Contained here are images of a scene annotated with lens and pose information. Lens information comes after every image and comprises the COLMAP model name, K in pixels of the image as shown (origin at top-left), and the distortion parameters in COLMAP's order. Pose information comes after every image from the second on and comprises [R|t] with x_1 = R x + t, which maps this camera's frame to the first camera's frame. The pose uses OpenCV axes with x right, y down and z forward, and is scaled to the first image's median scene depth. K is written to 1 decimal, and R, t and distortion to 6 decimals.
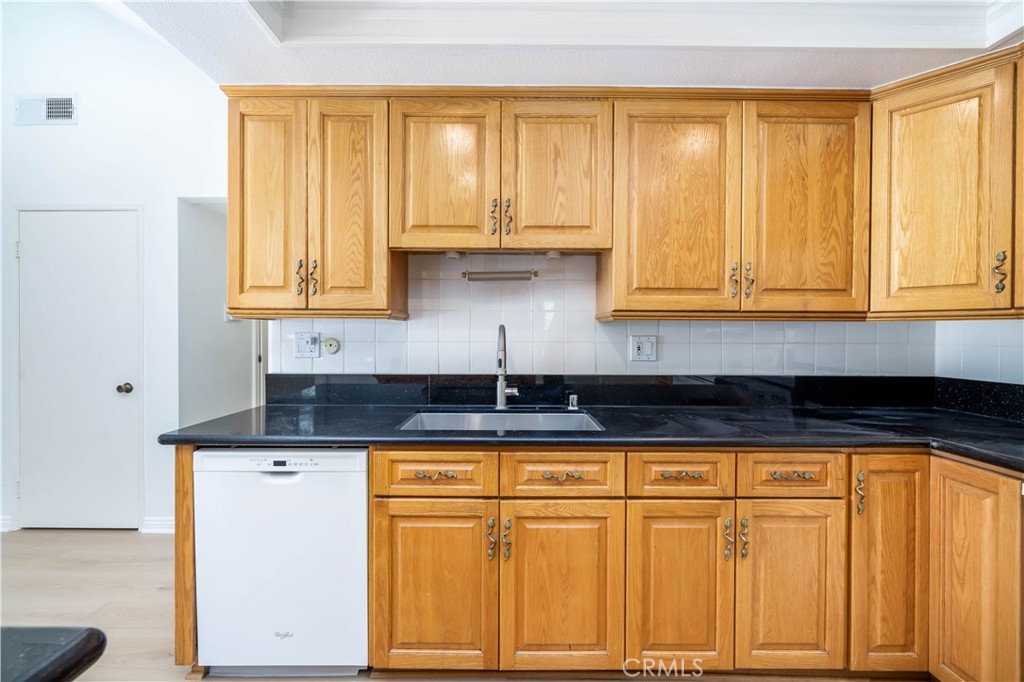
lens RADIAL K [[433.8, 0, 511.1], [0, 433.8, 338.7], [0, 0, 1]] dist [0.001884, -0.000737]
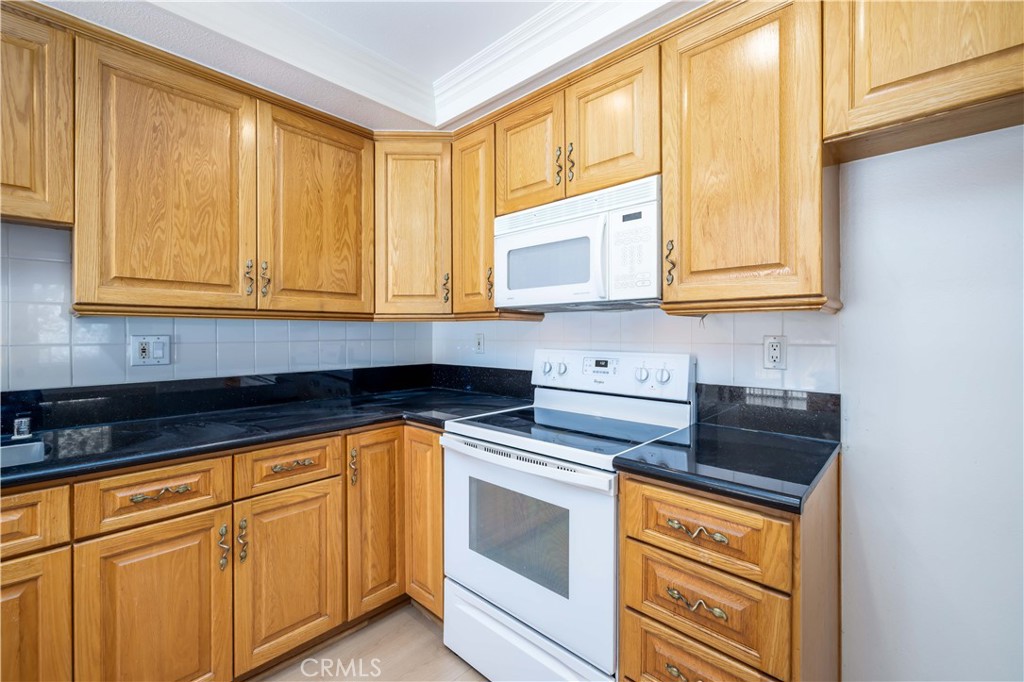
lens RADIAL K [[433.8, 0, 506.2], [0, 433.8, 332.1], [0, 0, 1]] dist [0.001884, -0.000737]
pose [[0.684978, -0.004938, 0.728547, 0.197264], [0.011467, 0.999926, -0.004004, -0.001303], [-0.728474, 0.011097, 0.684984, -0.097299]]
